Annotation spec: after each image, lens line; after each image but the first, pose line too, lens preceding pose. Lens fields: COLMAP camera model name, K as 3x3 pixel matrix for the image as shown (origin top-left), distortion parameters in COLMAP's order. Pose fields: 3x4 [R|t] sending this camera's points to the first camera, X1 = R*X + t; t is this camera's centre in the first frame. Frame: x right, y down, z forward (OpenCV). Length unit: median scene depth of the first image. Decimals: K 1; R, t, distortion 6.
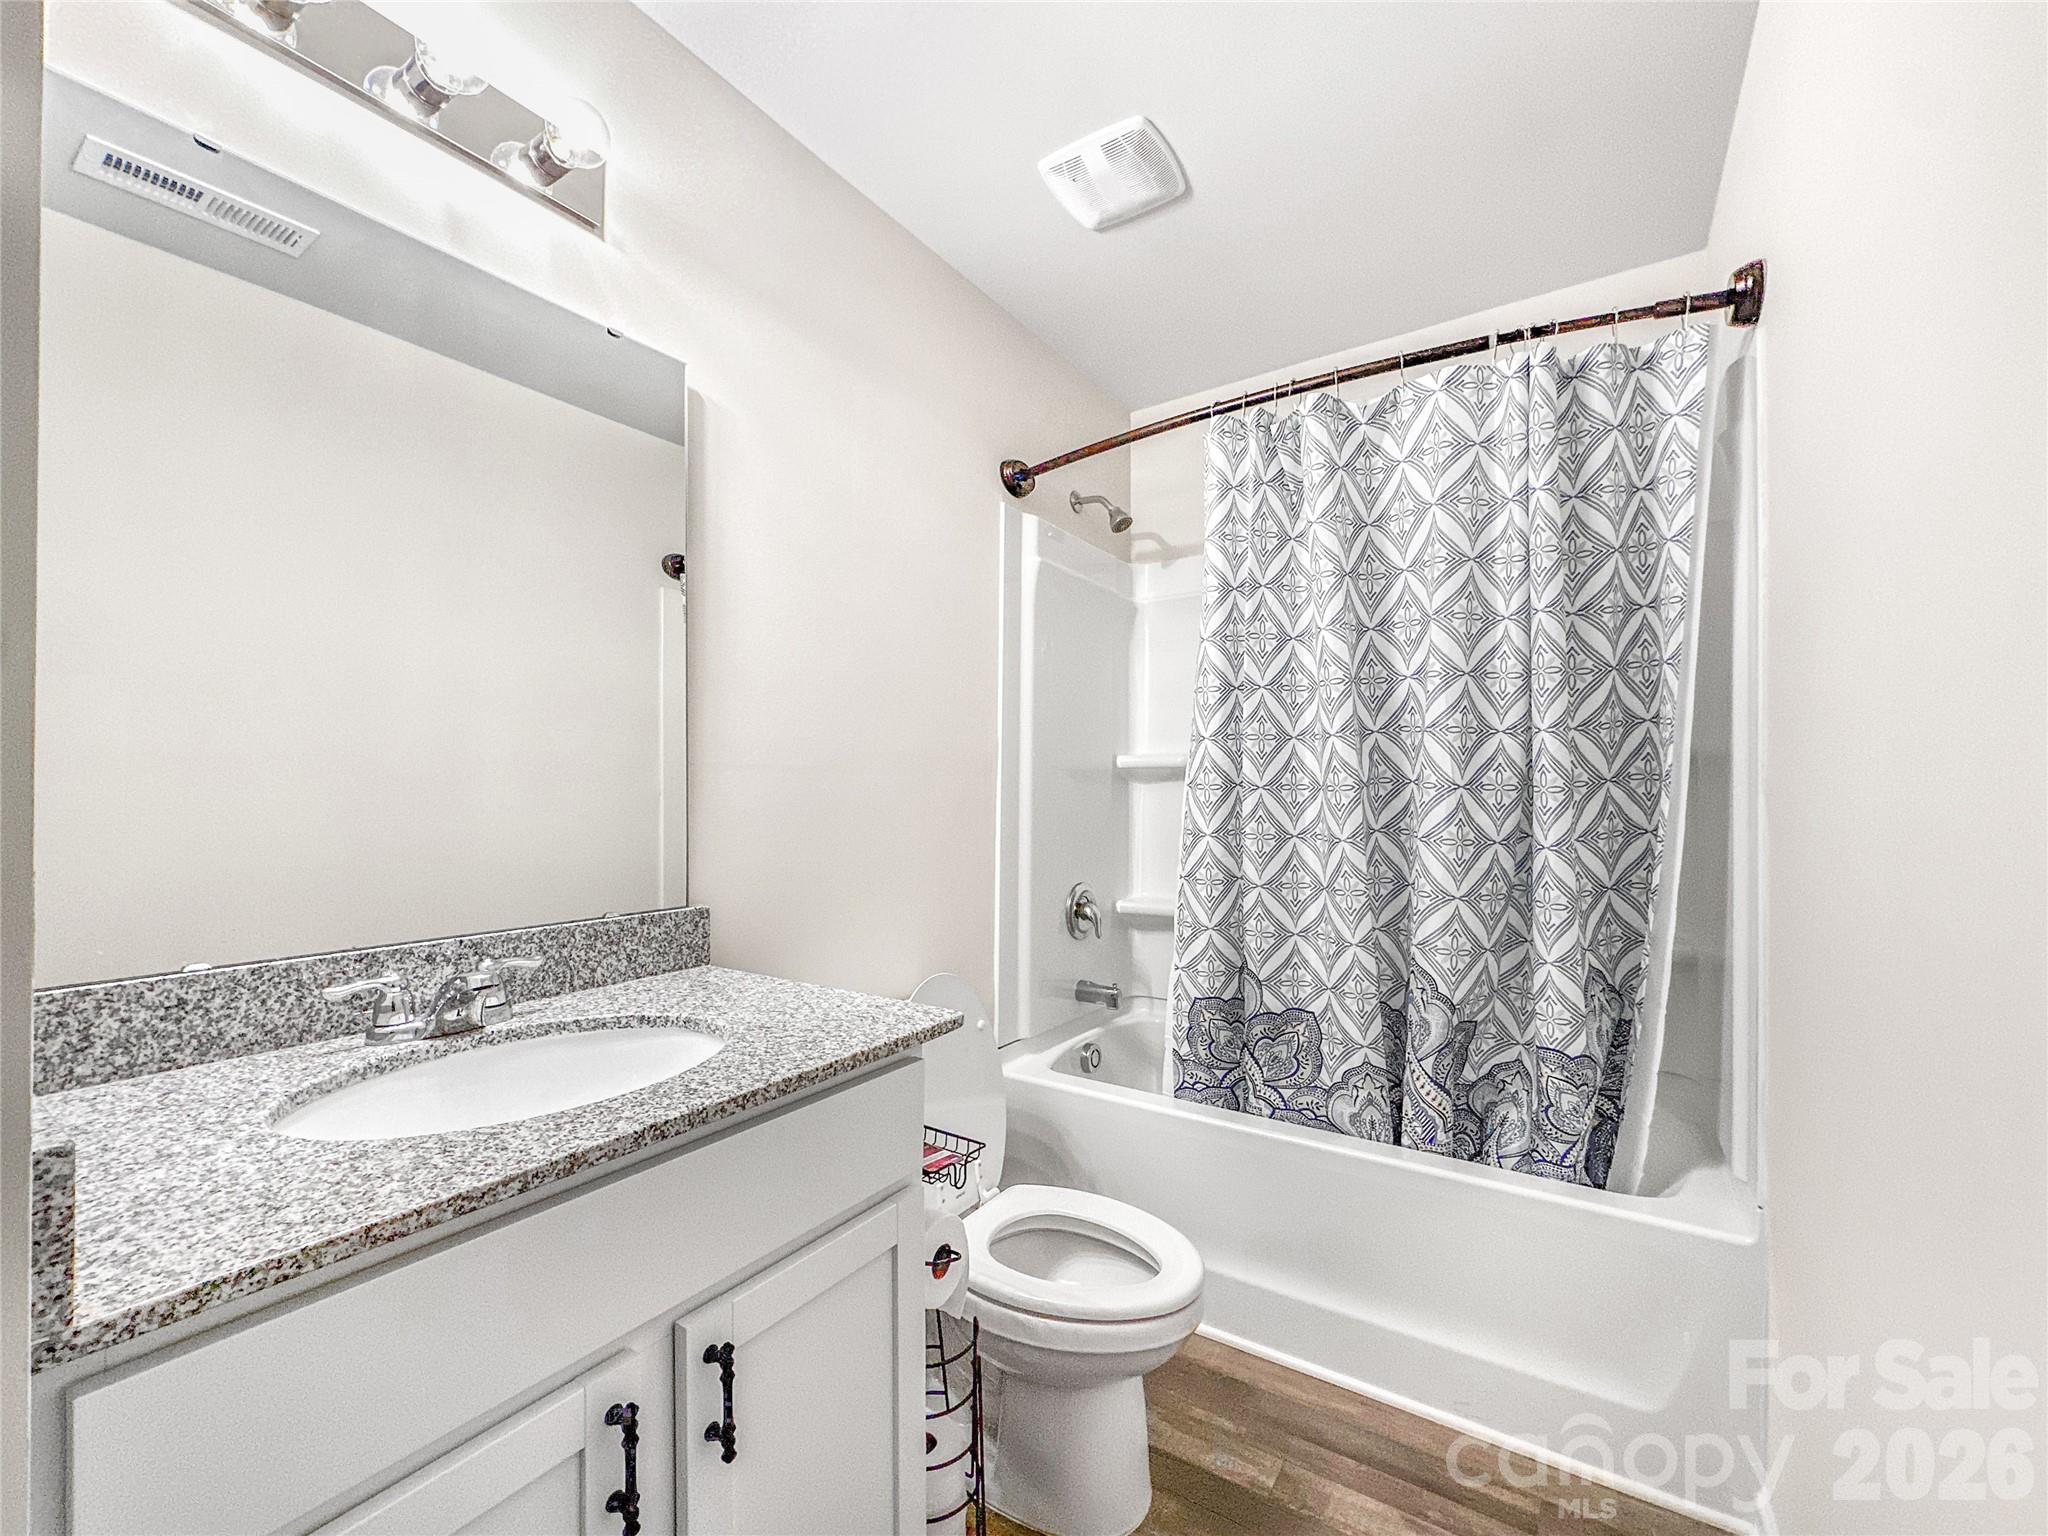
lens RADIAL K [[837.8, 0, 1039.8], [0, 837.8, 777.4], [0, 0, 1]] dist [0.001915, -0.001681]
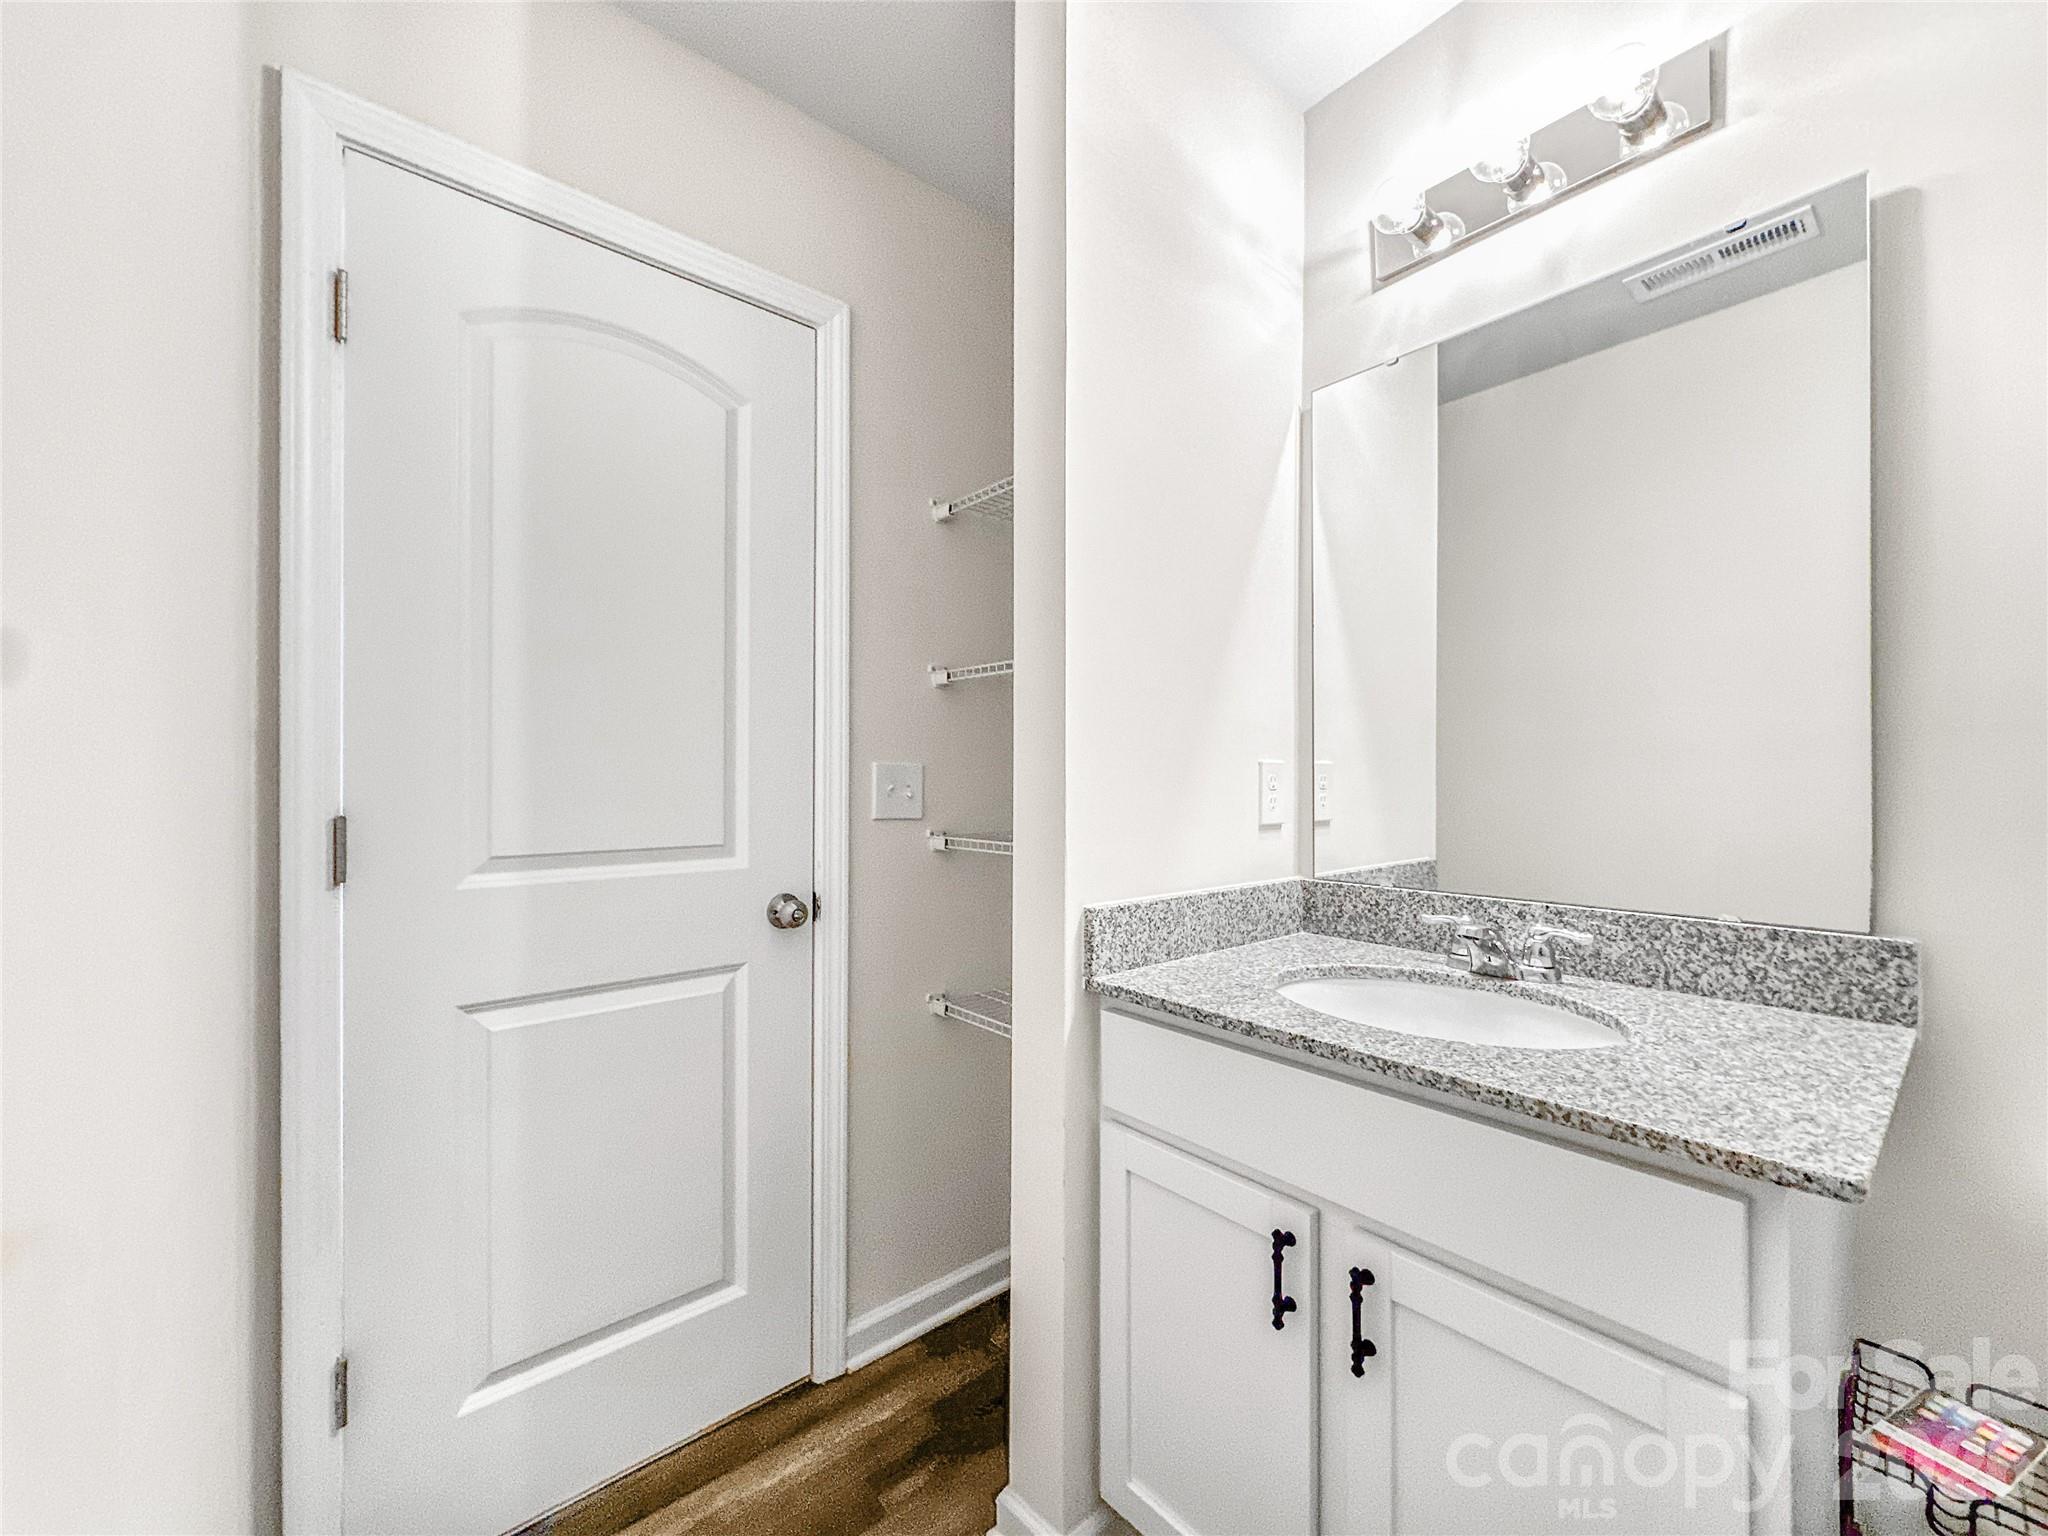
lens RADIAL K [[837.8, 0, 1028.6], [0, 837.8, 774.9], [0, 0, 1]] dist [0.001915, -0.001681]
pose [[-0.298404, -0.004138, -0.954431, 0.614437], [0.019210, 0.999762, -0.010340, 0.016346], [0.954246, -0.021420, -0.298254, 0.693339]]
